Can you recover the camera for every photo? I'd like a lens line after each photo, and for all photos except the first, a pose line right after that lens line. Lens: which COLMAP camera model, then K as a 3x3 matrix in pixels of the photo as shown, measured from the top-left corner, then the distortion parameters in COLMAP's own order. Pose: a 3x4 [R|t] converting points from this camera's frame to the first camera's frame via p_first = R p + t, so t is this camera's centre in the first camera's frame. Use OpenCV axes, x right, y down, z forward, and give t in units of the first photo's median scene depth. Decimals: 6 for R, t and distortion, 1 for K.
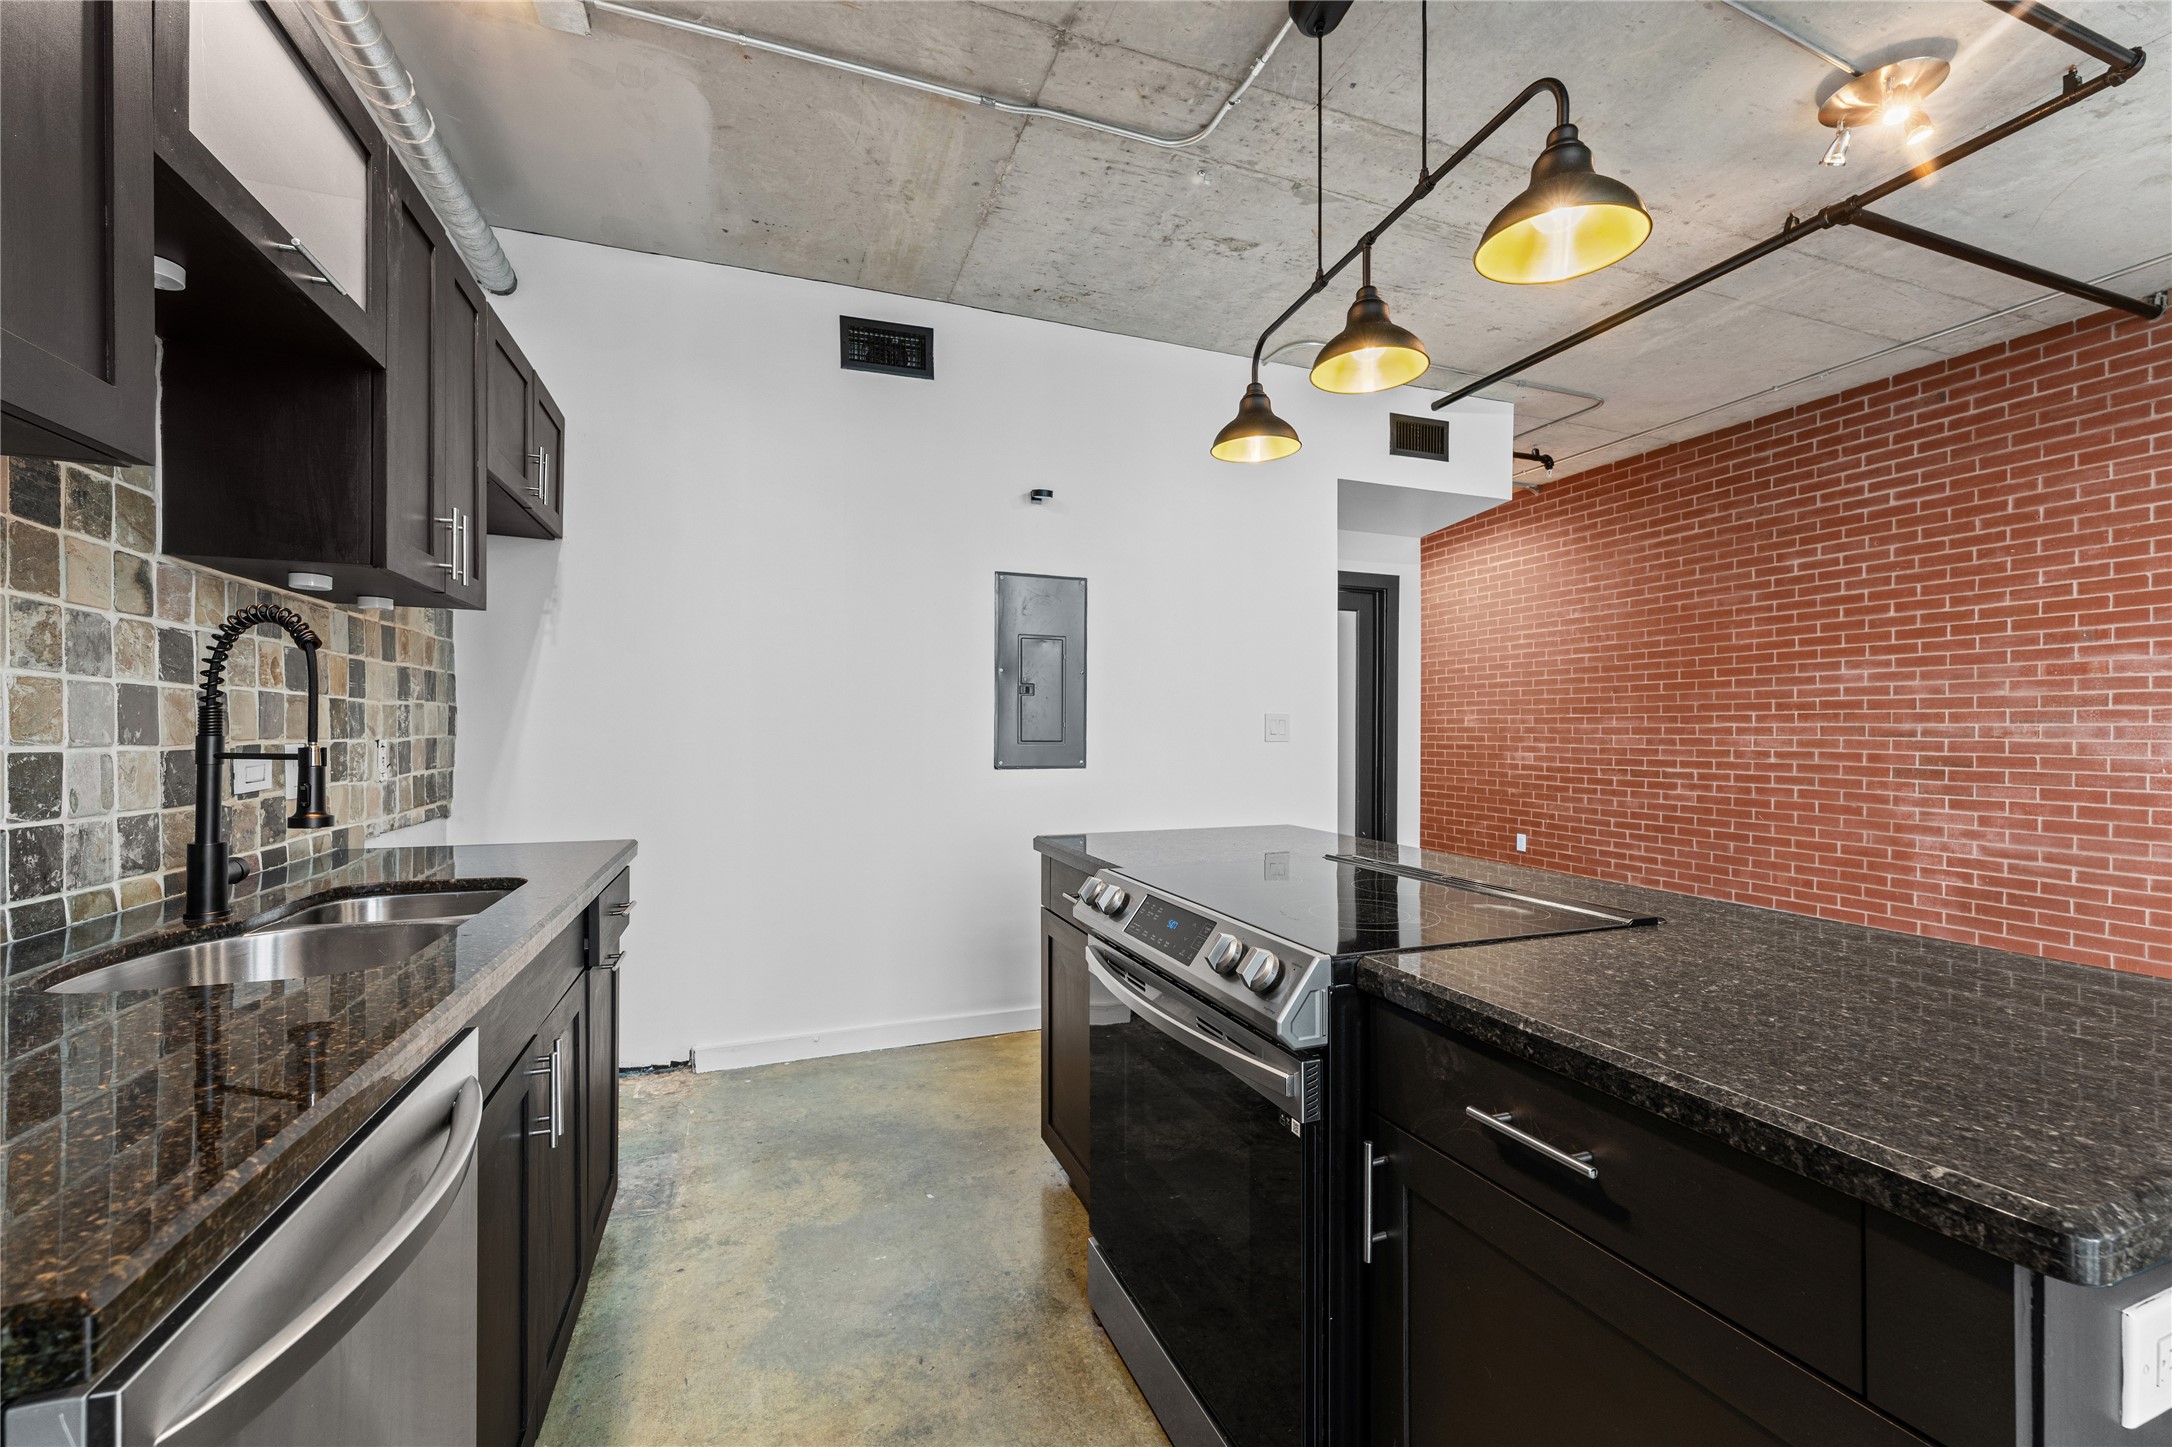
lens RADIAL K [[870.1, 0, 1085.5], [0, 870.1, 722.8], [0, 0, 1]] dist [0.000889, -0.000691]
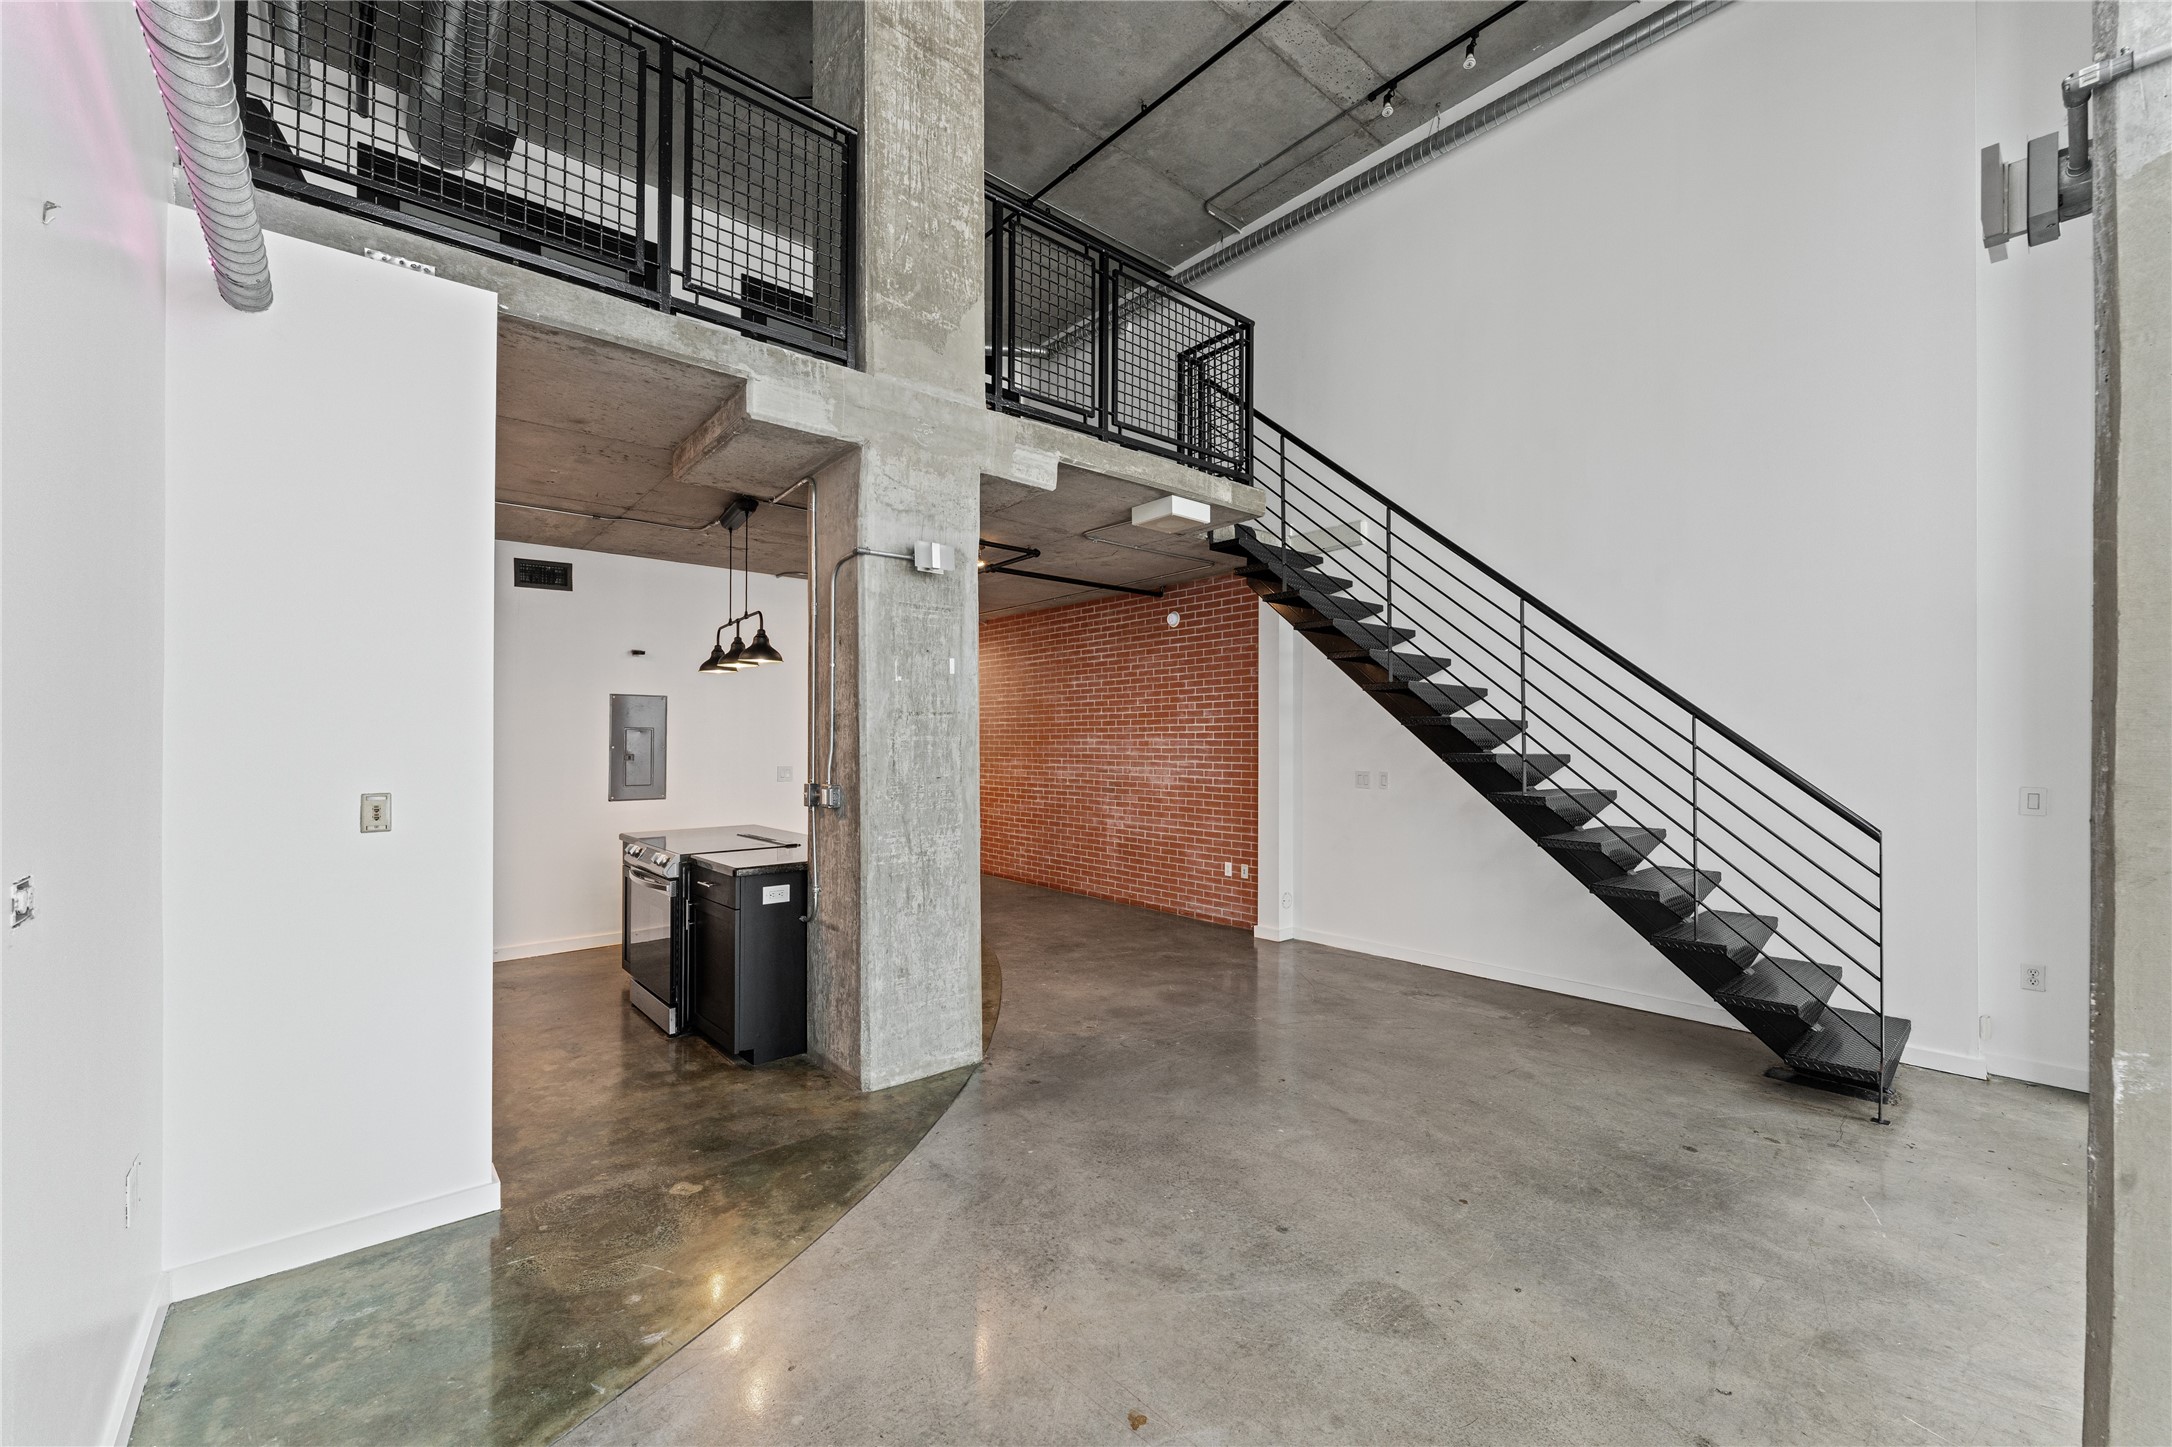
lens RADIAL K [[870.1, 0, 1090.1], [0, 870.1, 721.2], [0, 0, 1]] dist [0.000889, -0.000691]
pose [[0.938353, 0.001987, 0.345673, 0.224888], [0.003168, 0.999892, -0.014349, -0.092107], [-0.345664, 0.014559, 0.938245, -1.135676]]
